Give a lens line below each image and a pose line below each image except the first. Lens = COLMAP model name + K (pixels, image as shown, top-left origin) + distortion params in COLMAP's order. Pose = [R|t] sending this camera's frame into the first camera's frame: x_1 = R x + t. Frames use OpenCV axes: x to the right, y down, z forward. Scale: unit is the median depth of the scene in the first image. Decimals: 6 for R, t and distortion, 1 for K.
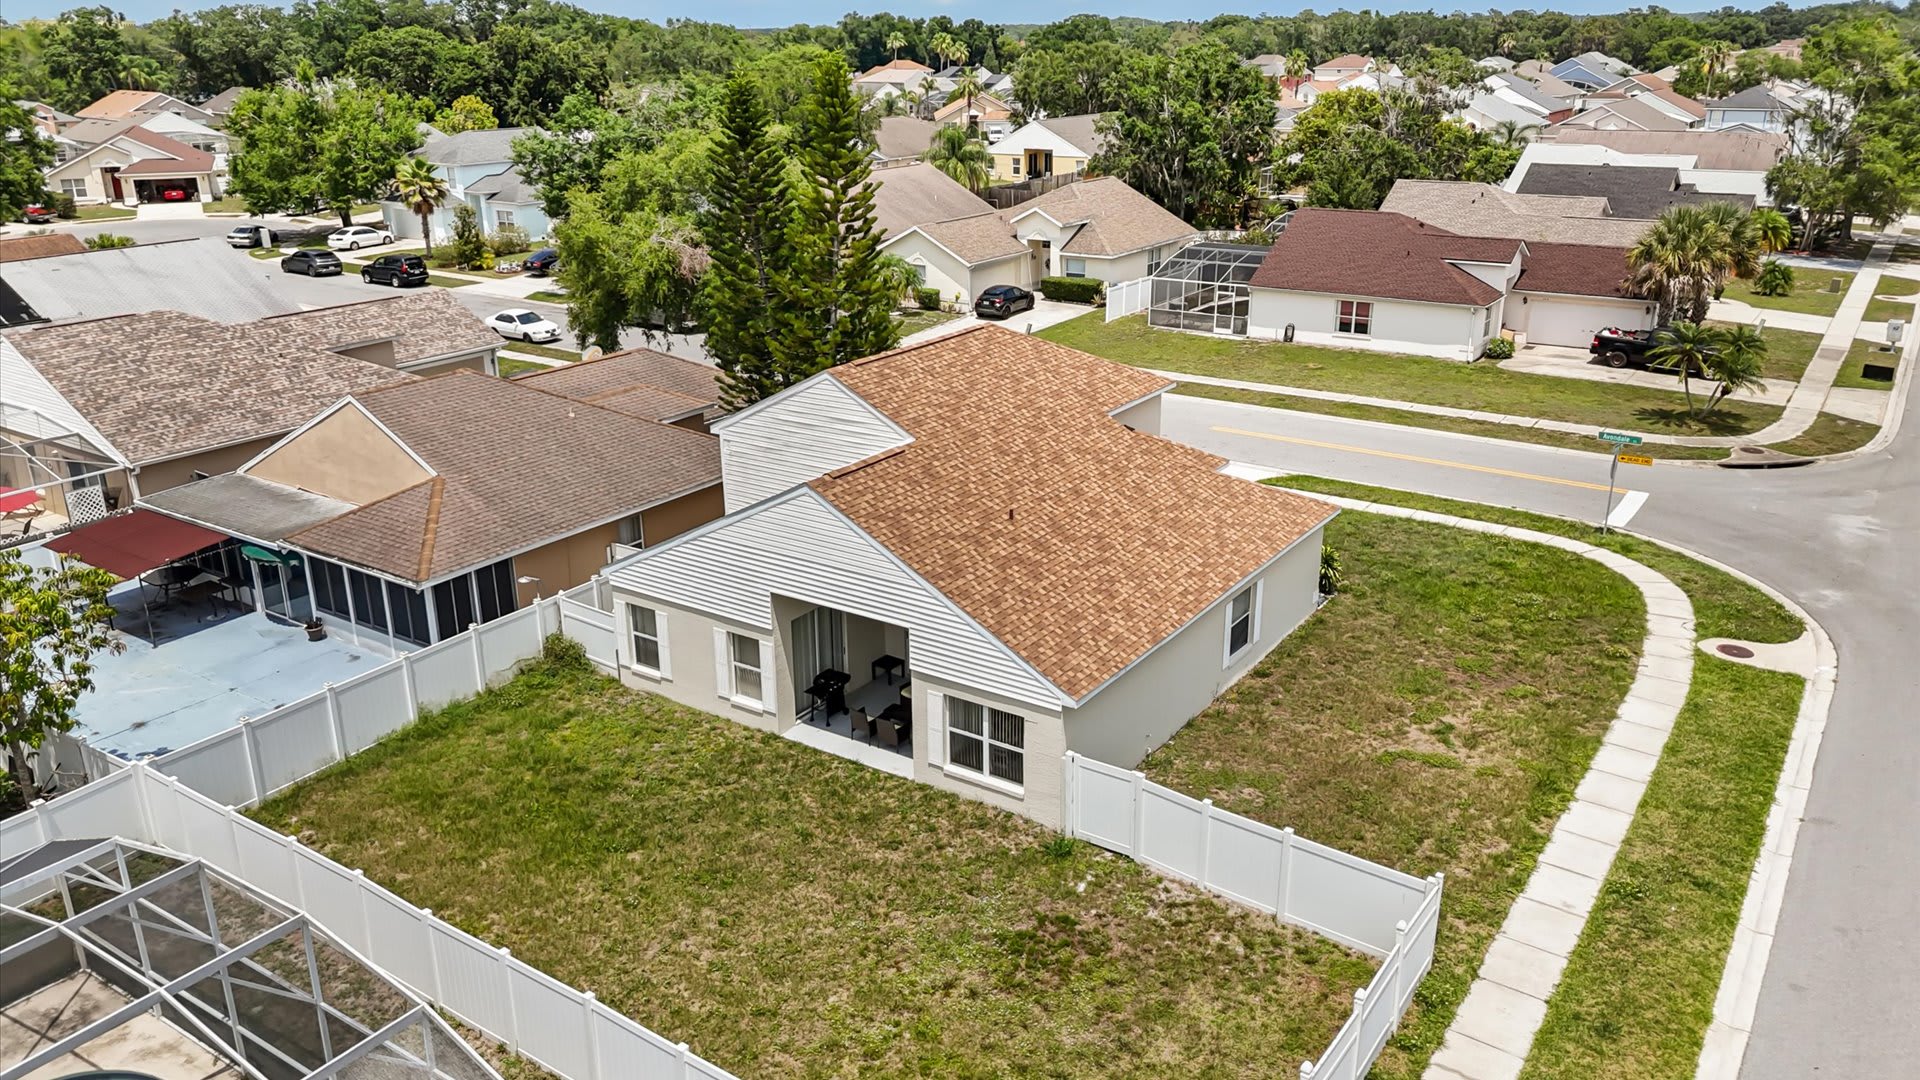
lens RADIAL K [[1440.4, 0, 945.2], [0, 1440.4, 527.7], [0, 0, 1]] dist [0.039999, -0.039030]
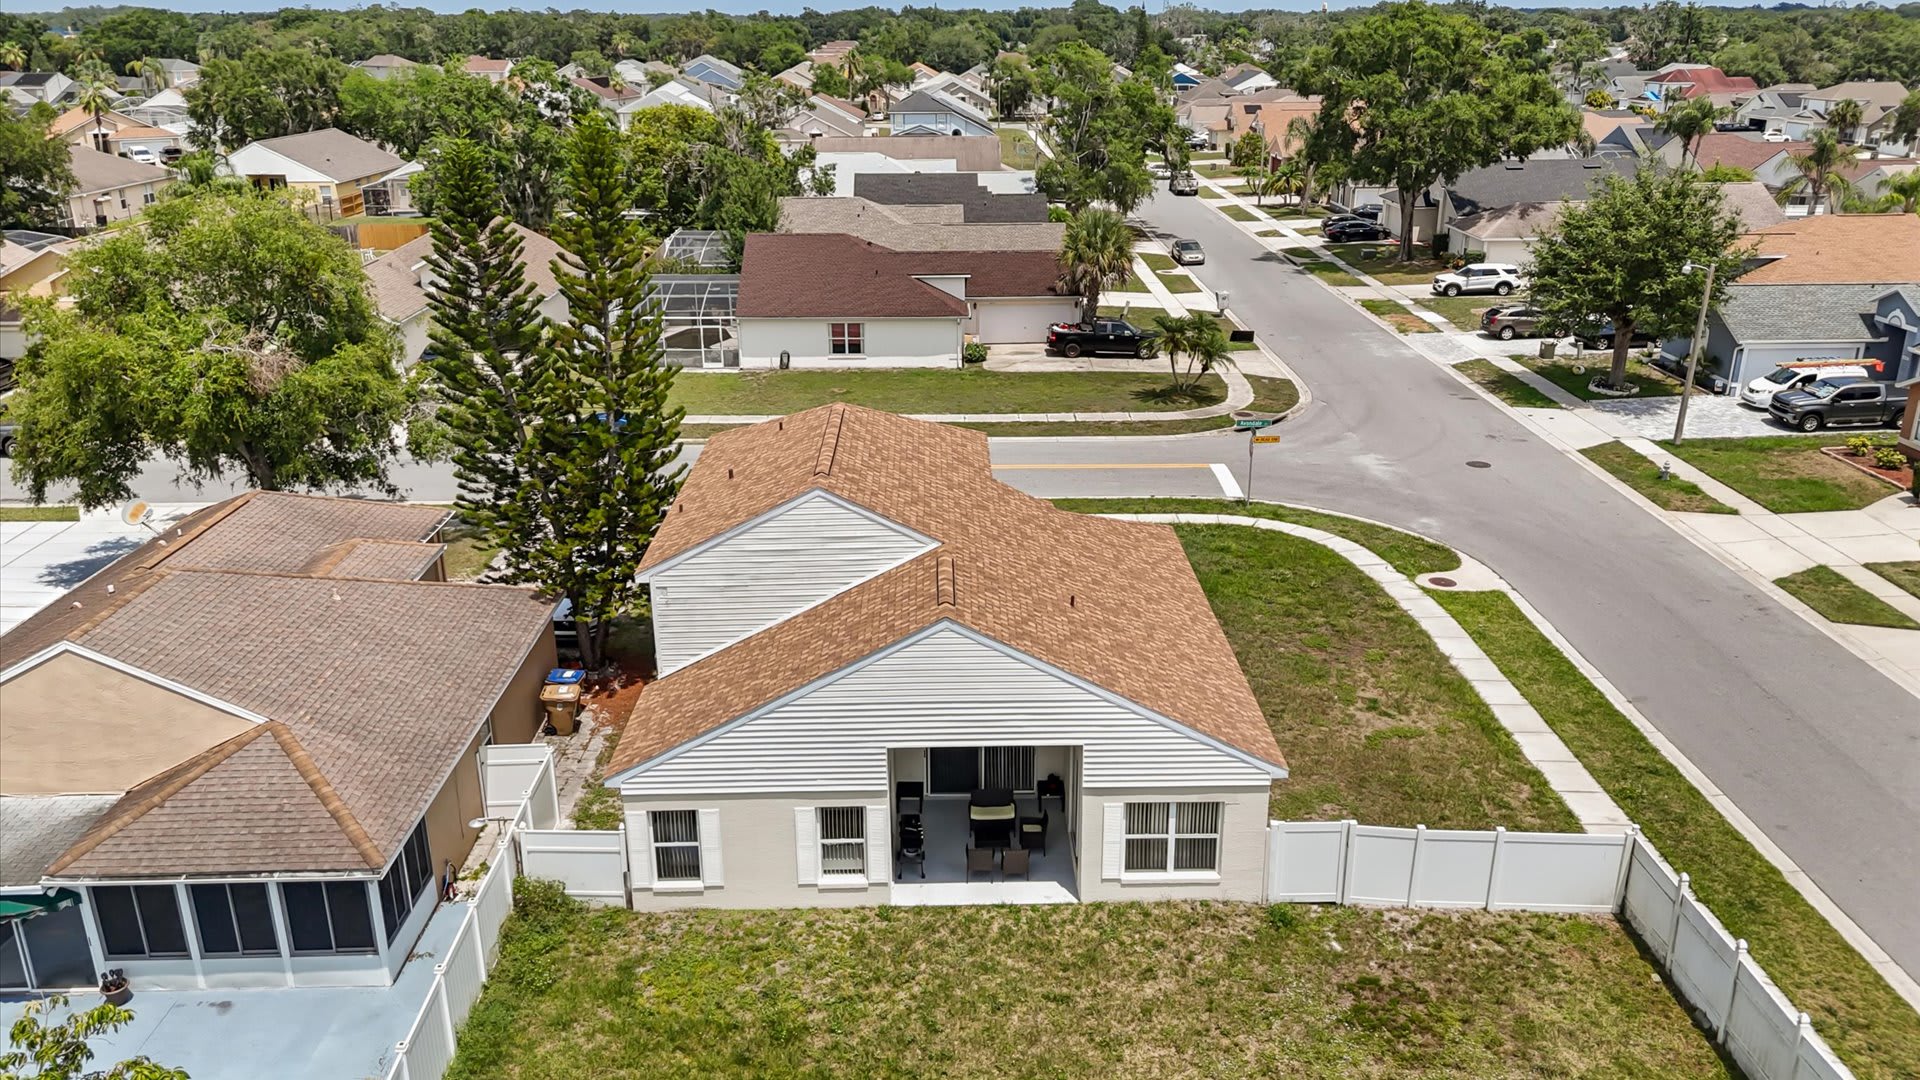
lens RADIAL K [[1440.4, 0, 969.4], [0, 1440.4, 551.0], [0, 0, 1]] dist [0.039999, -0.039030]
pose [[0.806375, -0.195653, 0.558104, -0.504819], [0.185759, 0.979724, 0.075065, -0.119092], [-0.561474, 0.043142, 0.826369, 0.232402]]
